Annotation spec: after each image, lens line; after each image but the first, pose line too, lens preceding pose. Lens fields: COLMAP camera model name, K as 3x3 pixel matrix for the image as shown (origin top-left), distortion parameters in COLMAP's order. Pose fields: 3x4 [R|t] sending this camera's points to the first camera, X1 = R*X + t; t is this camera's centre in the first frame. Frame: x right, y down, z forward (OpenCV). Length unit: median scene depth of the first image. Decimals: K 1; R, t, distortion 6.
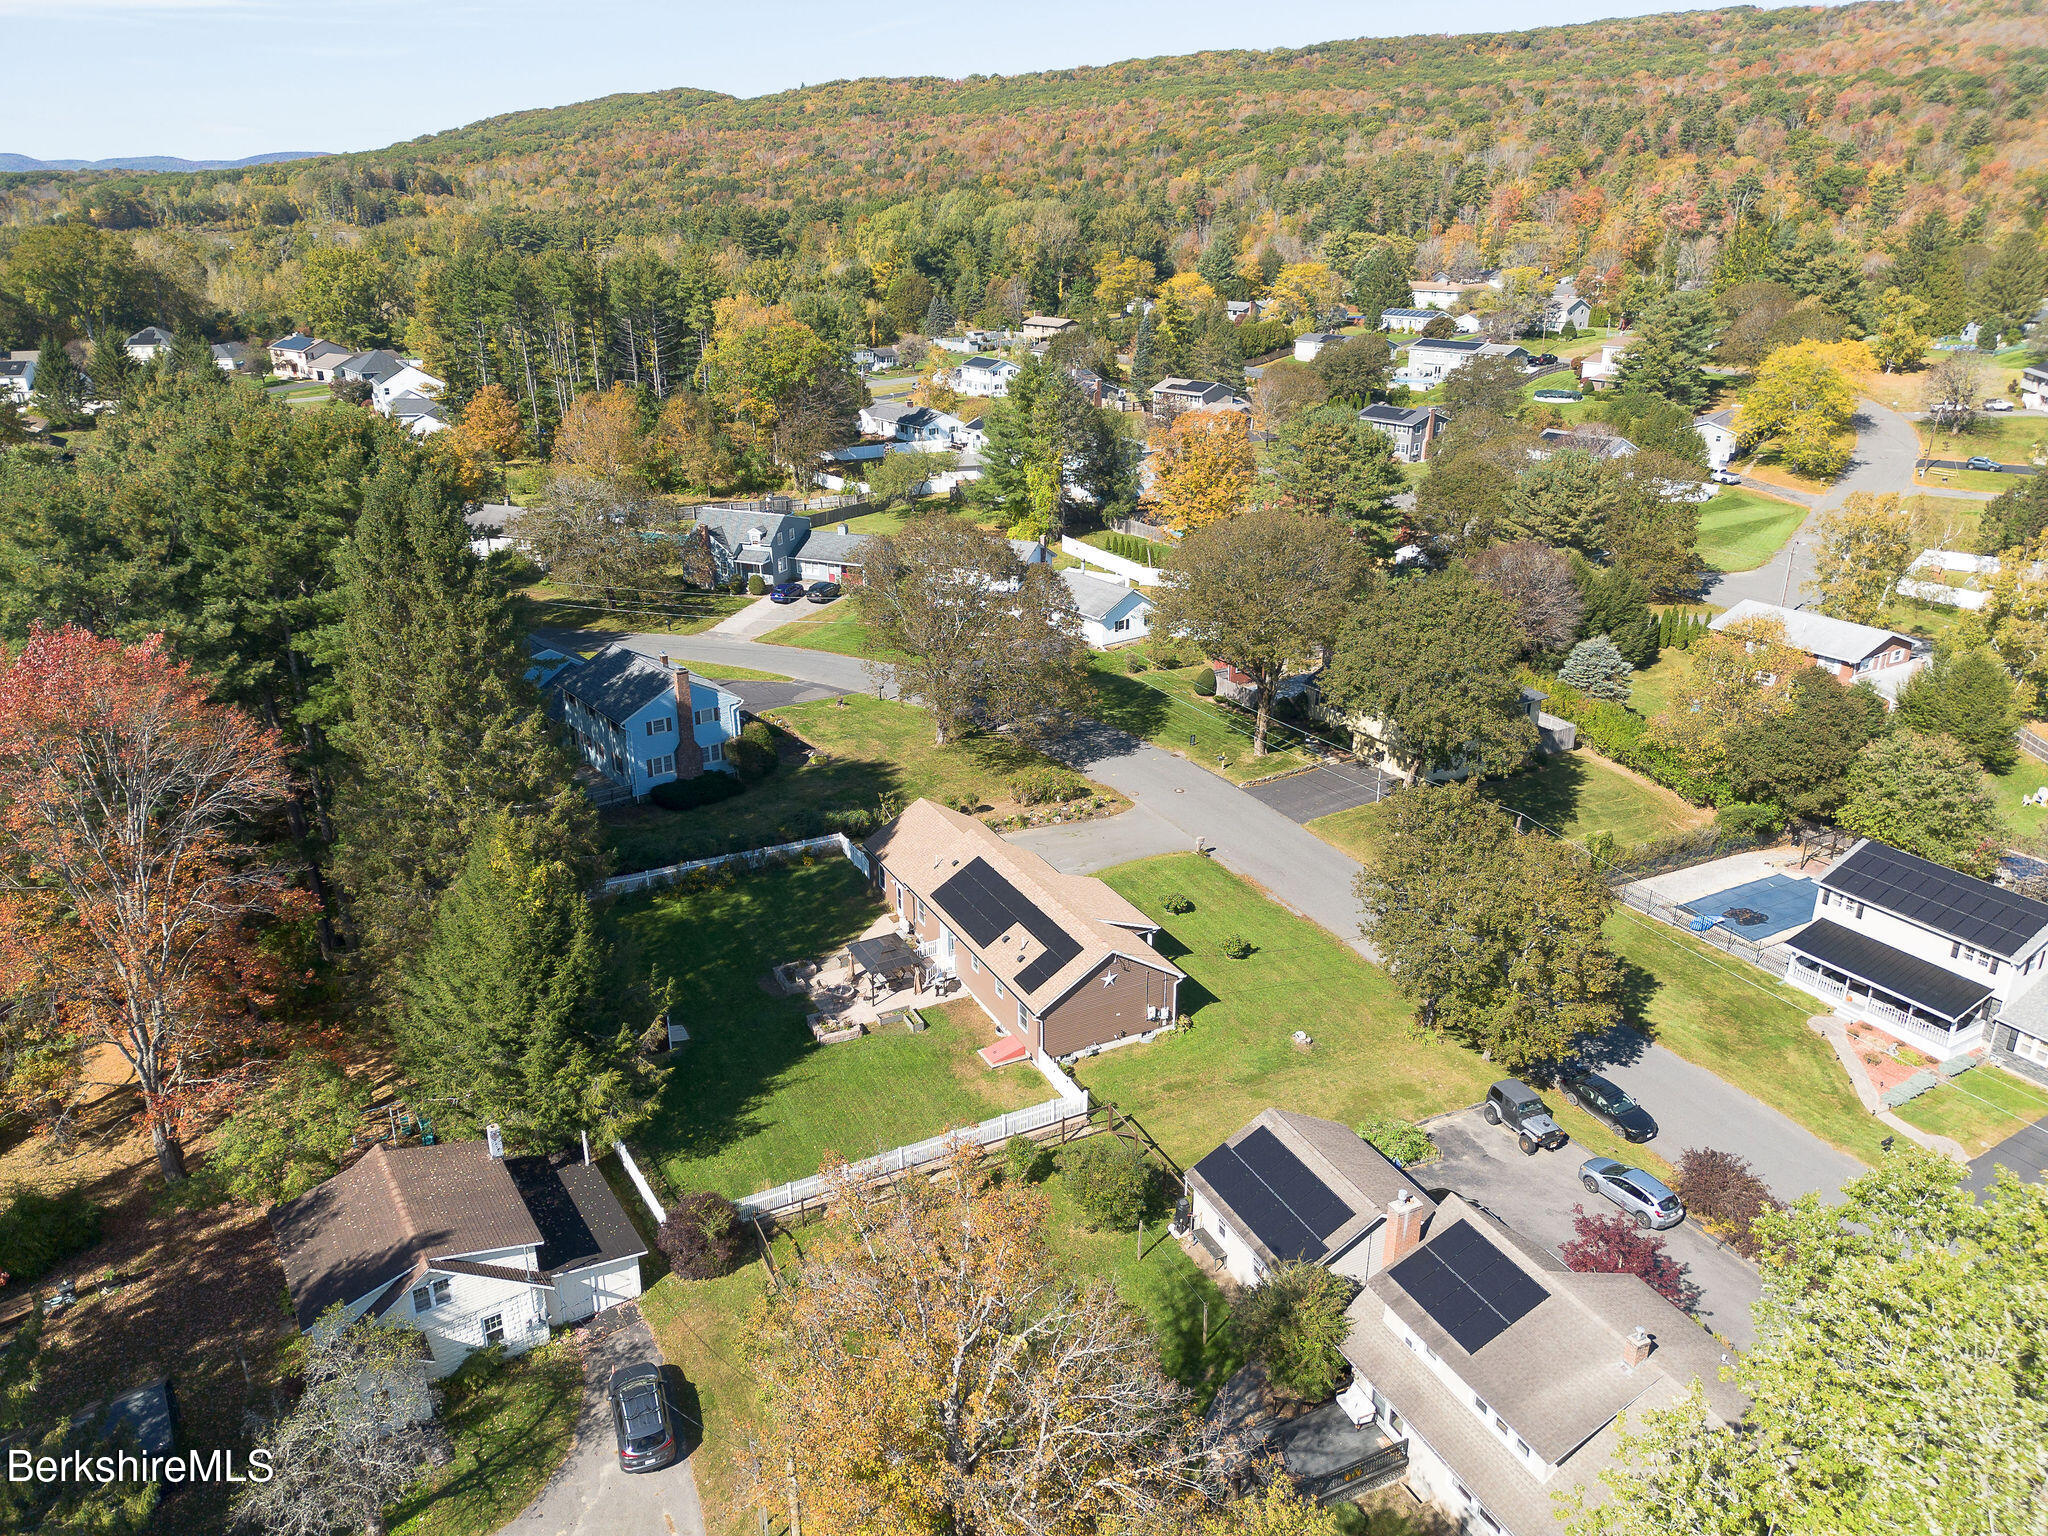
lens RADIAL K [[1446.8, 0, 1022.5], [0, 1446.8, 759.3], [0, 0, 1]] dist [0.055051, -0.040472]
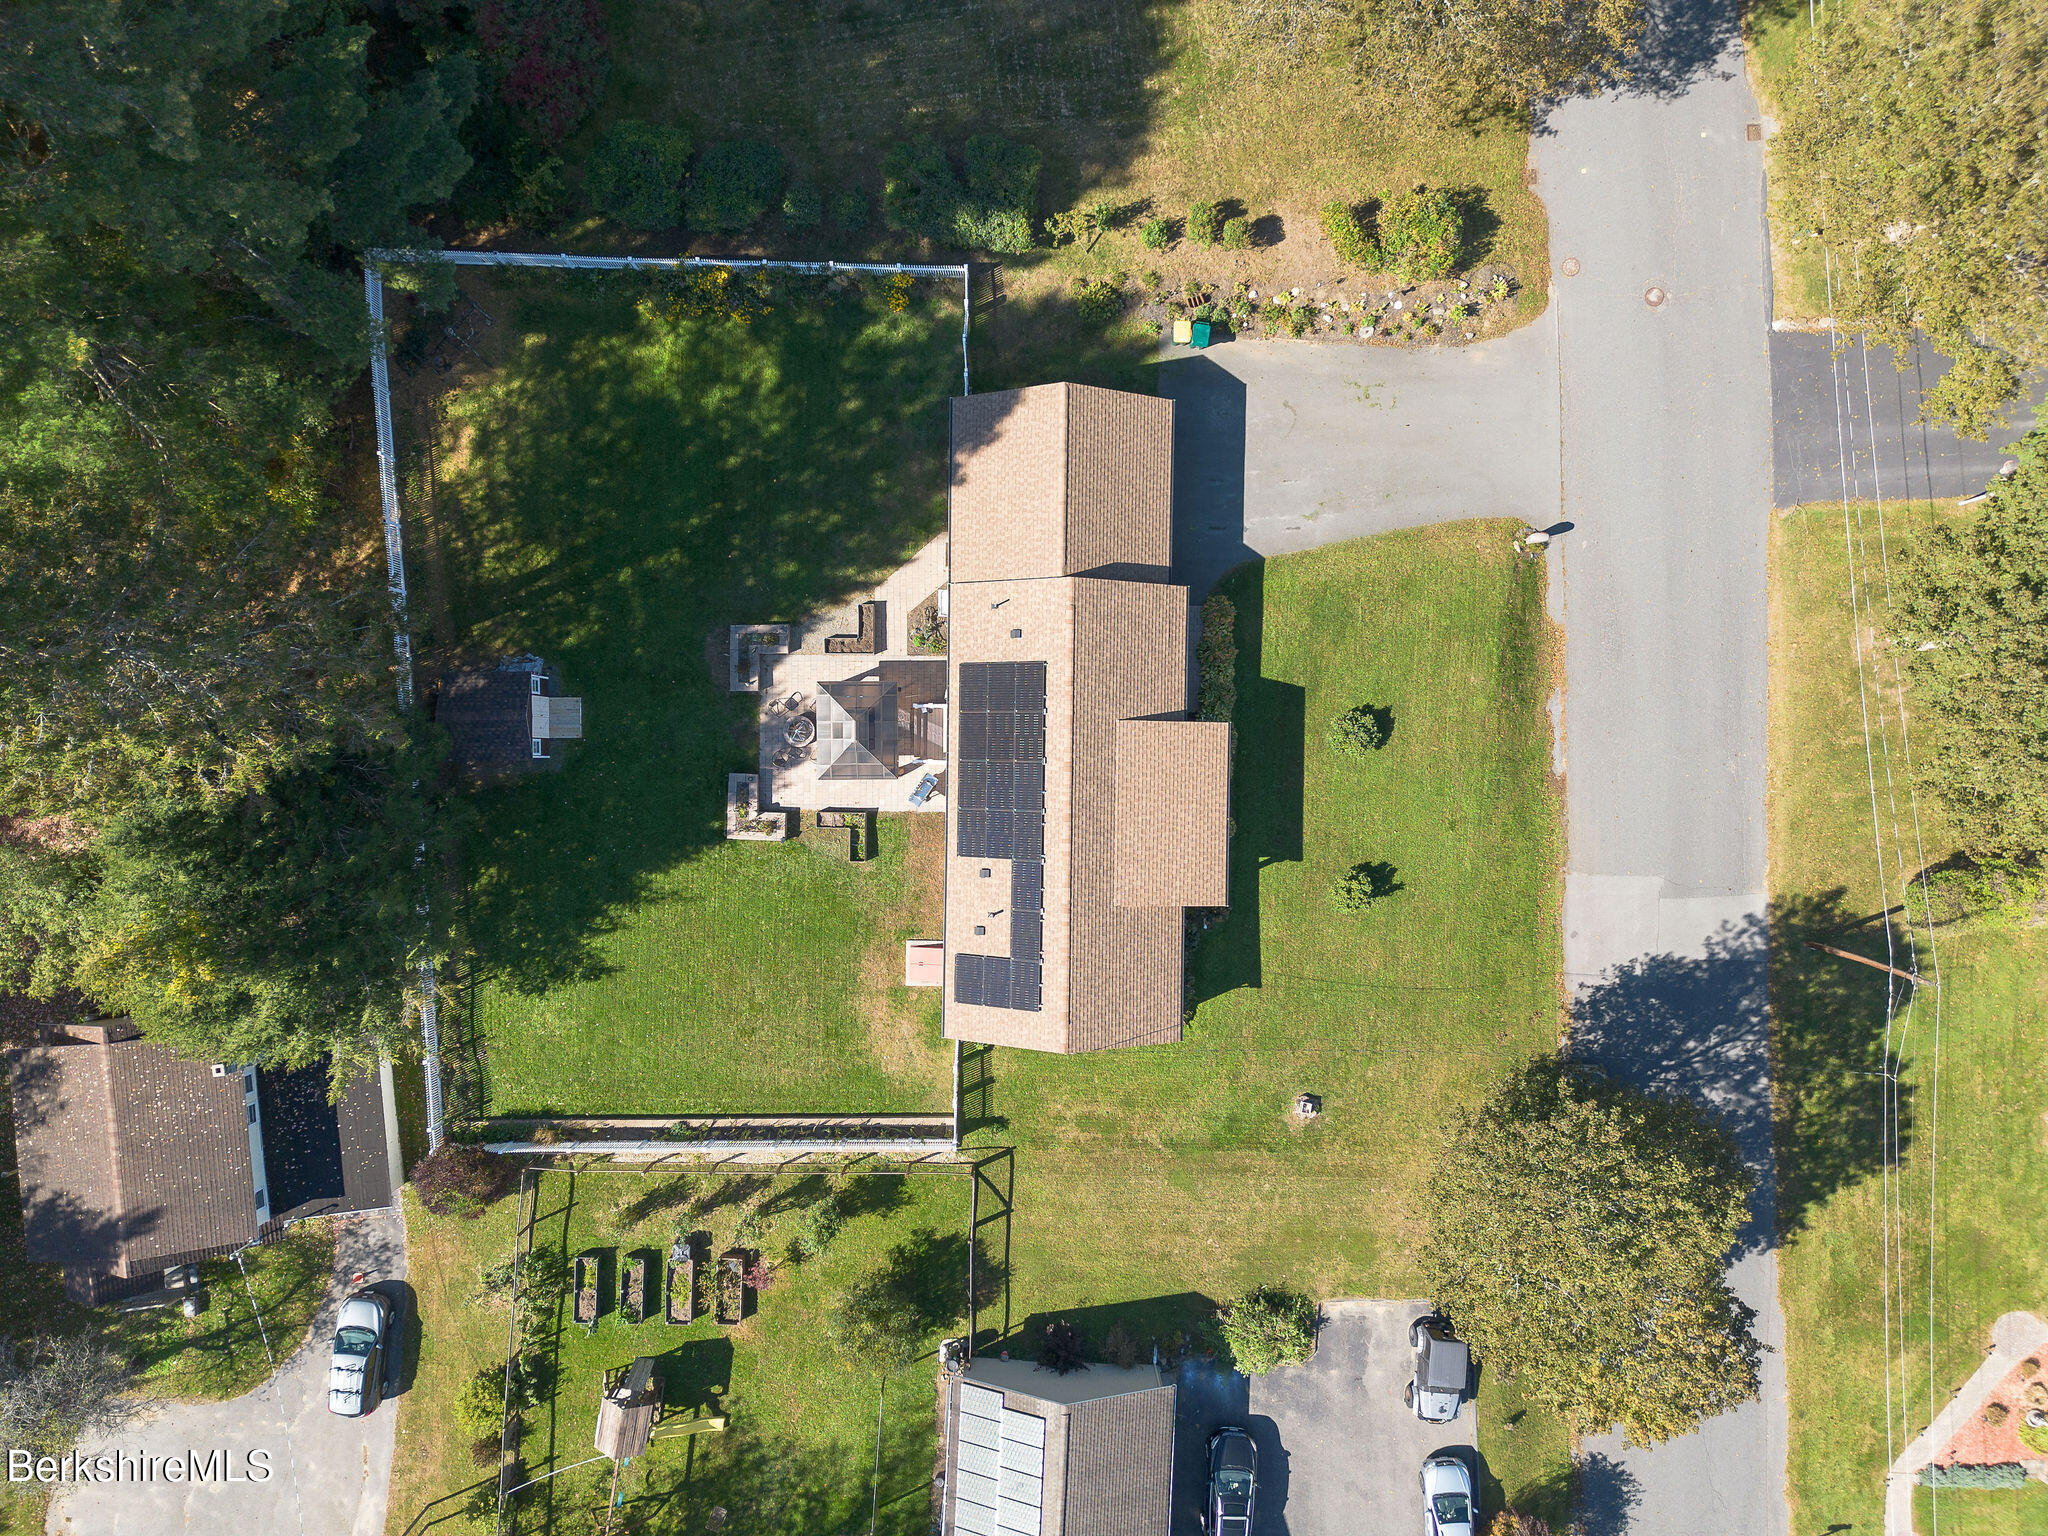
lens RADIAL K [[1446.8, 0, 1016.7], [0, 1446.8, 777.4], [0, 0, 1]] dist [0.055051, -0.040472]
pose [[0.886324, 0.463062, 0.001985, -0.019323], [-0.167831, 0.317236, 0.933378, -0.502034], [0.431582, -0.827608, 0.358890, 0.751325]]
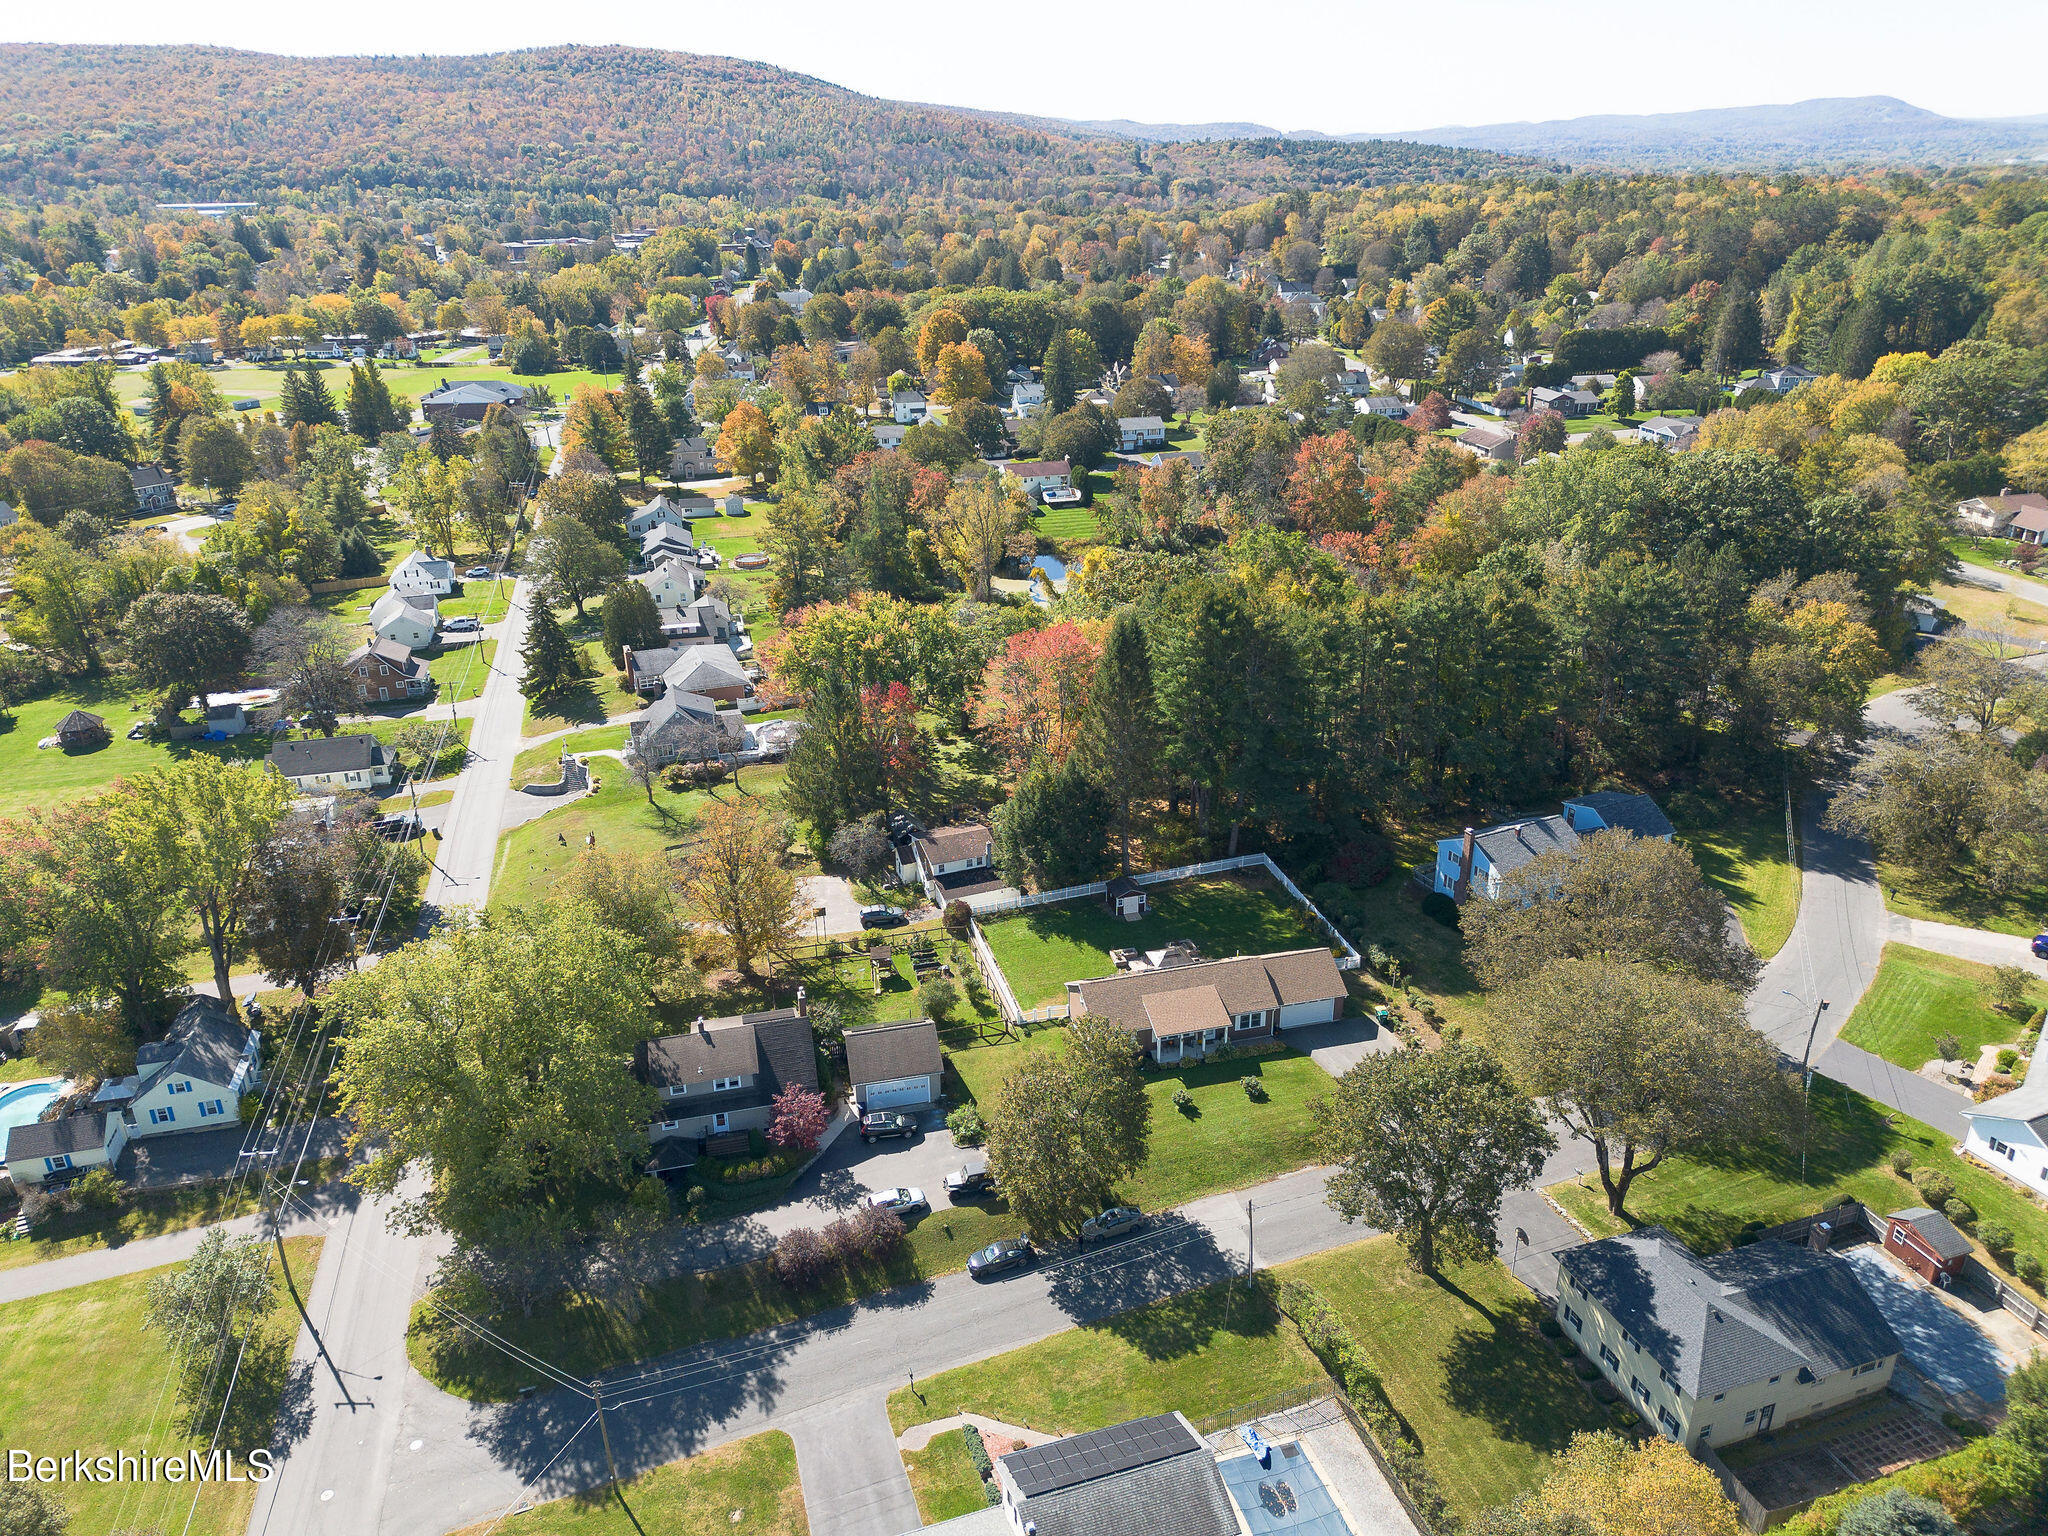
lens RADIAL K [[1446.8, 0, 1016.9], [0, 1446.8, 770.7], [0, 0, 1]] dist [0.055051, -0.040472]
pose [[-0.208731, 0.392610, -0.895706, 1.356973], [-0.338060, 0.830454, 0.442789, -0.728745], [0.917686, 0.395226, -0.040615, 0.799590]]
